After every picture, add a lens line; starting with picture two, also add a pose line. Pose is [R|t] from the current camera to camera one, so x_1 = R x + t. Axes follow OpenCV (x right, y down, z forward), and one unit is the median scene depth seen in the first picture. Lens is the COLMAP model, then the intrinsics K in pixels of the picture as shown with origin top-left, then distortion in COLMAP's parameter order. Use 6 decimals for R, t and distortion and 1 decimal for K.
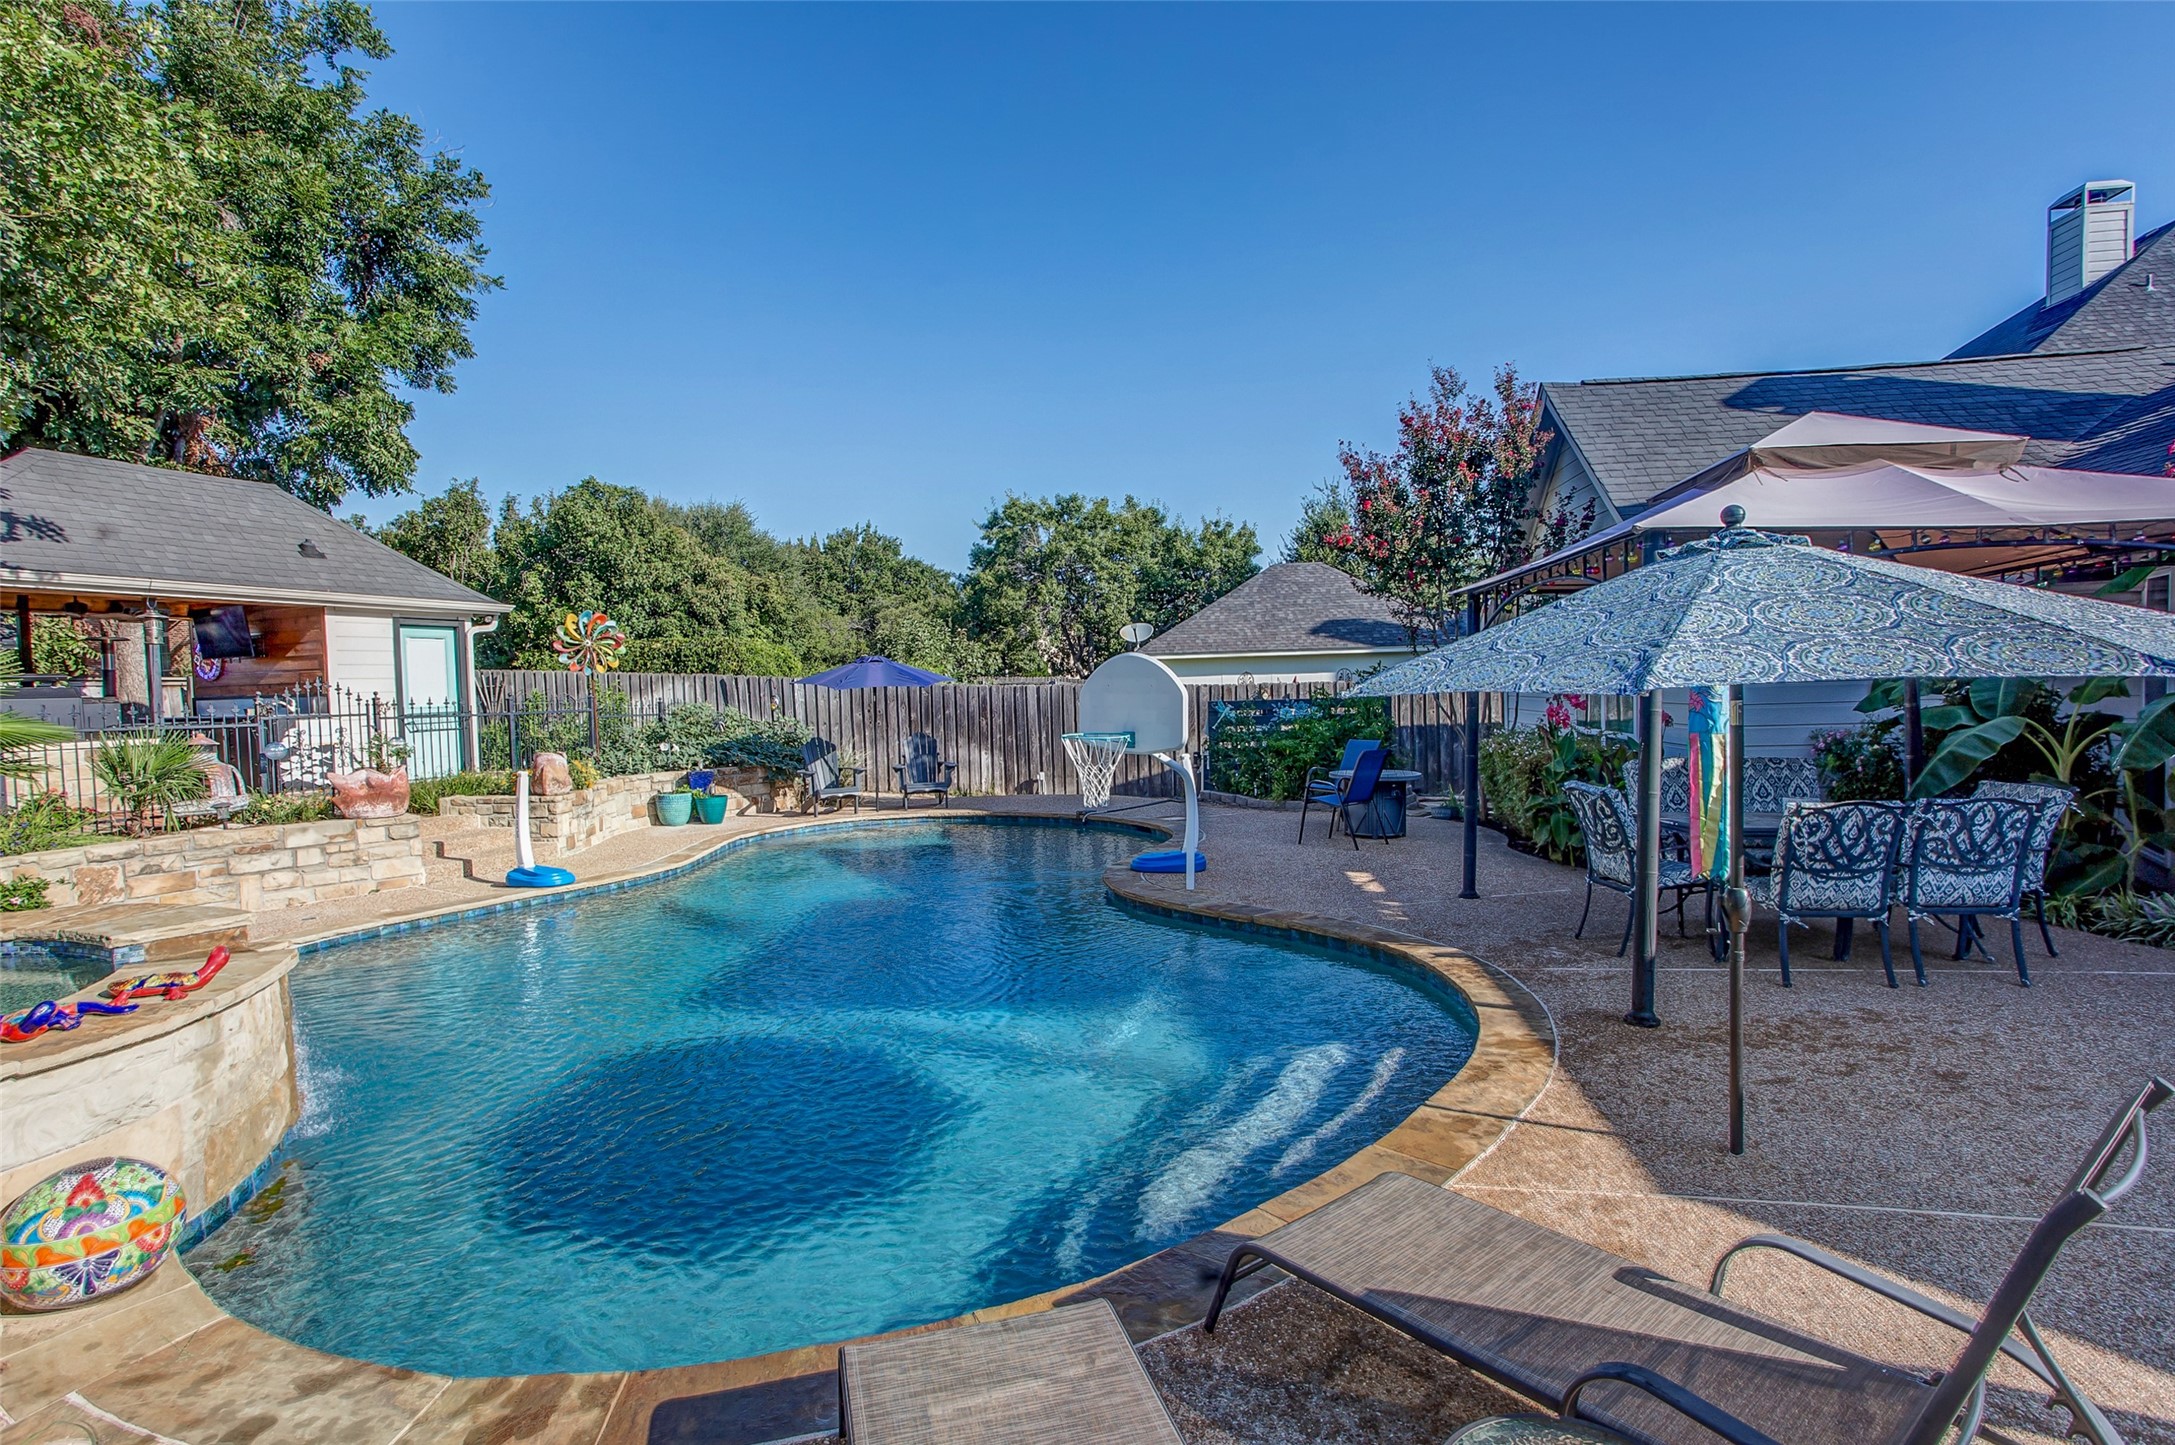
lens RADIAL K [[1096.6, 0, 1086.5], [0, 1096.6, 732.8], [0, 0, 1]] dist [-0.035698, 0.026627]
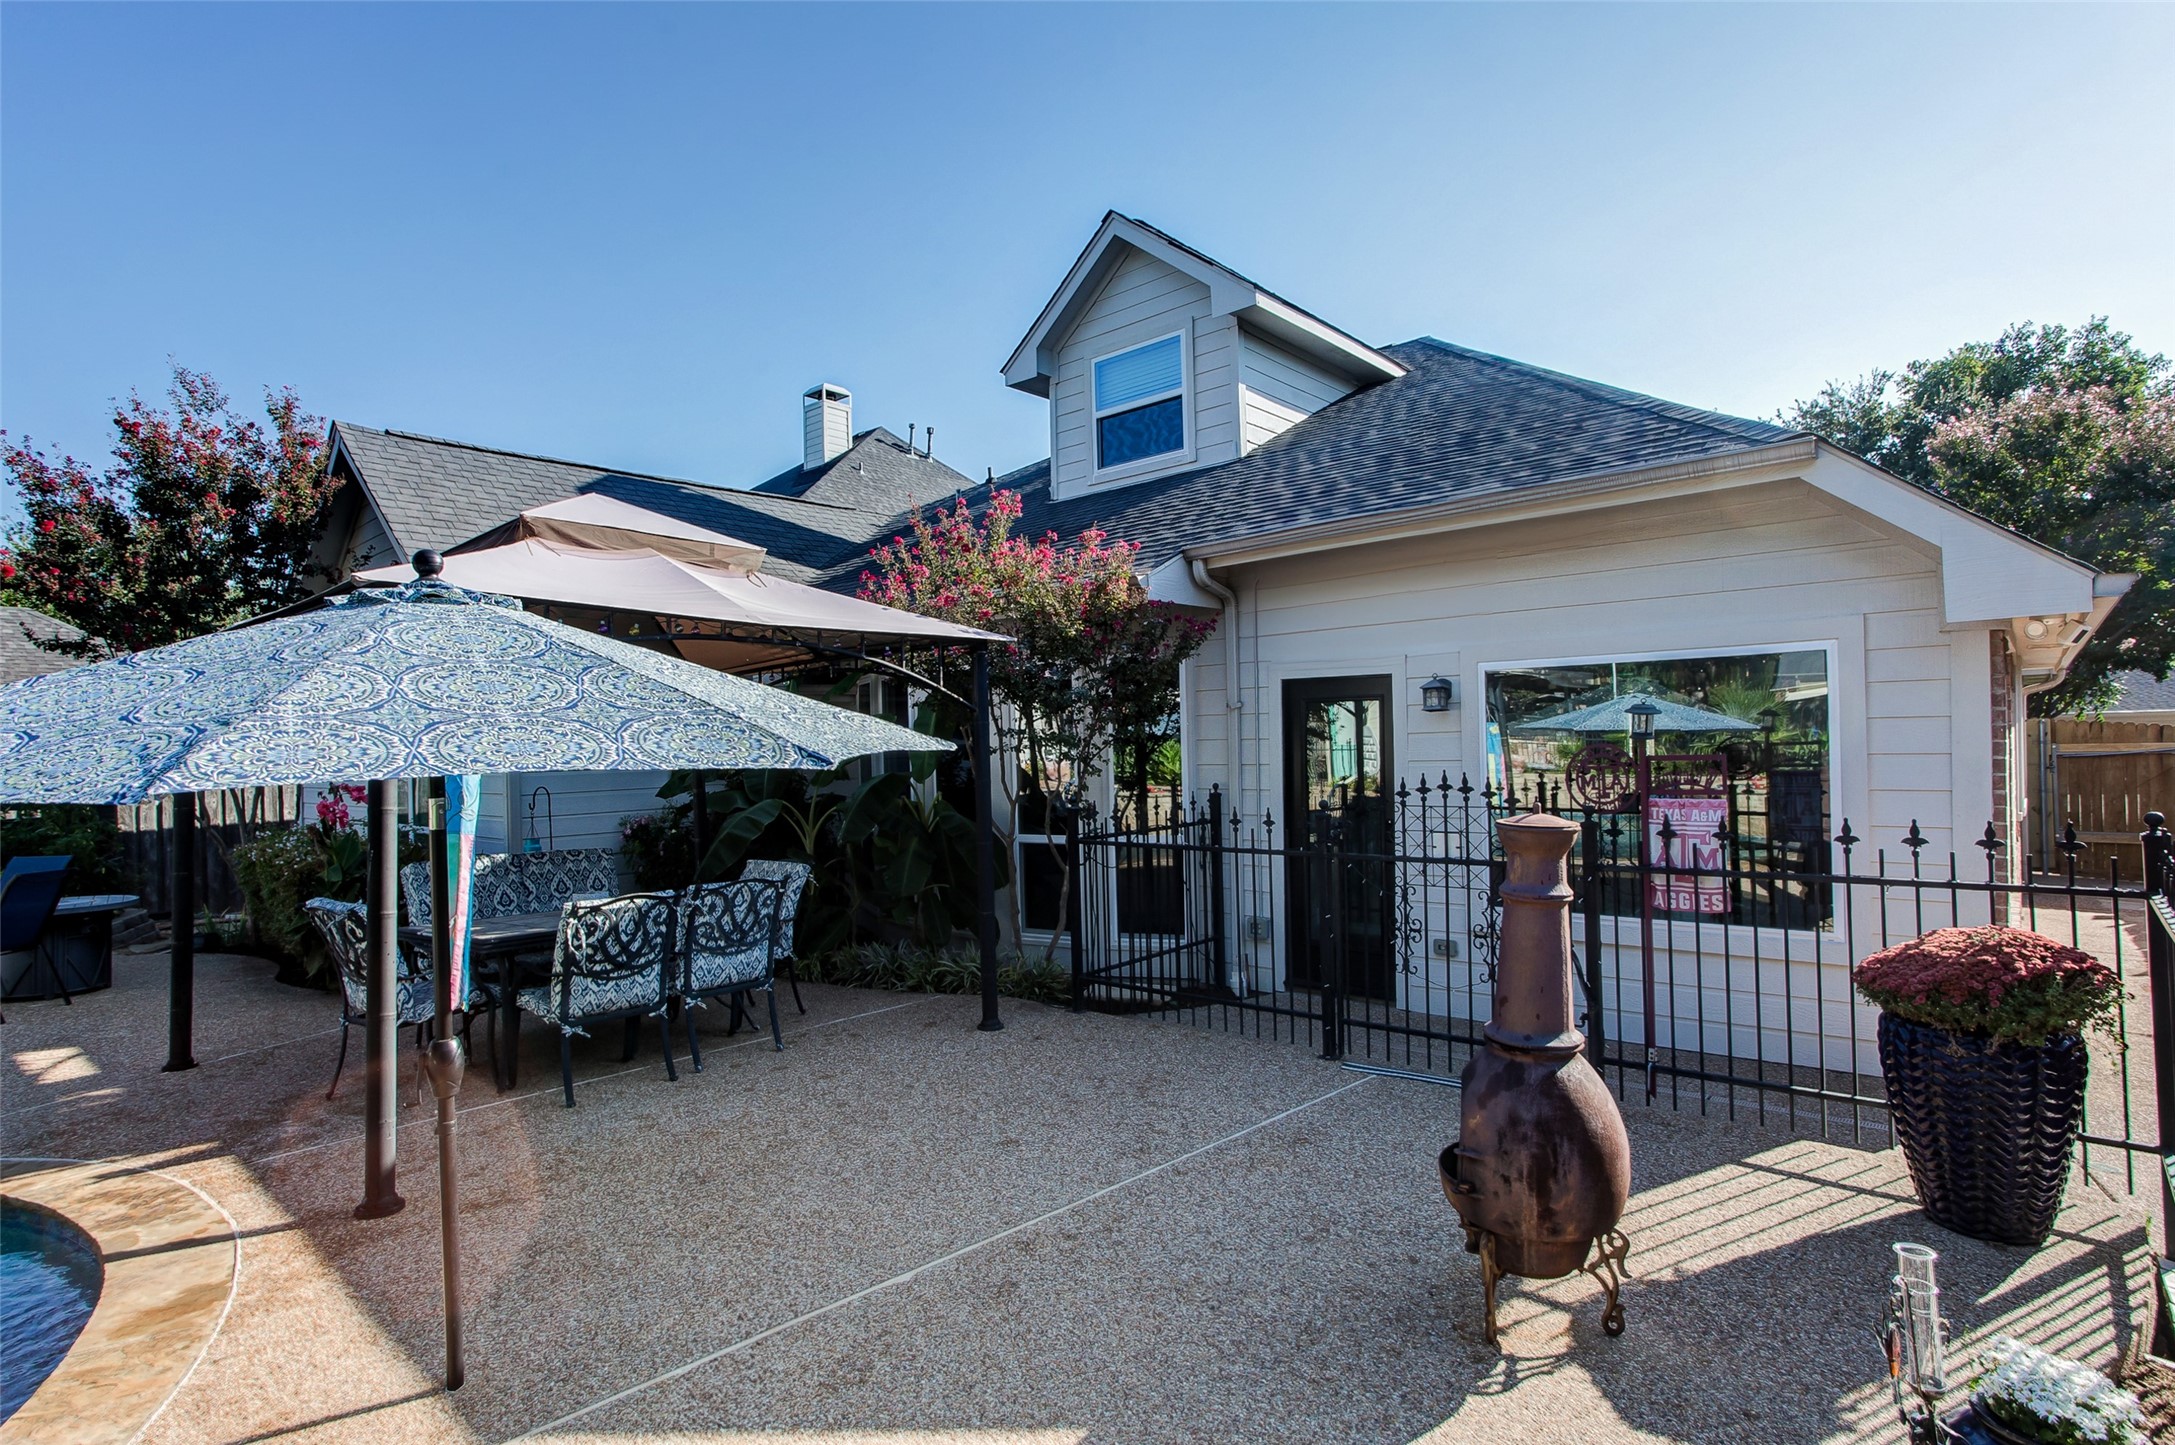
lens RADIAL K [[1096.6, 0, 1086.5], [0, 1096.6, 732.8], [0, 0, 1]] dist [-0.035698, 0.026627]
pose [[0.572590, 0.019892, 0.819600, 0.140904], [0.044962, 0.997439, -0.055620, -0.007797], [-0.818608, 0.068699, 0.570230, 0.105553]]
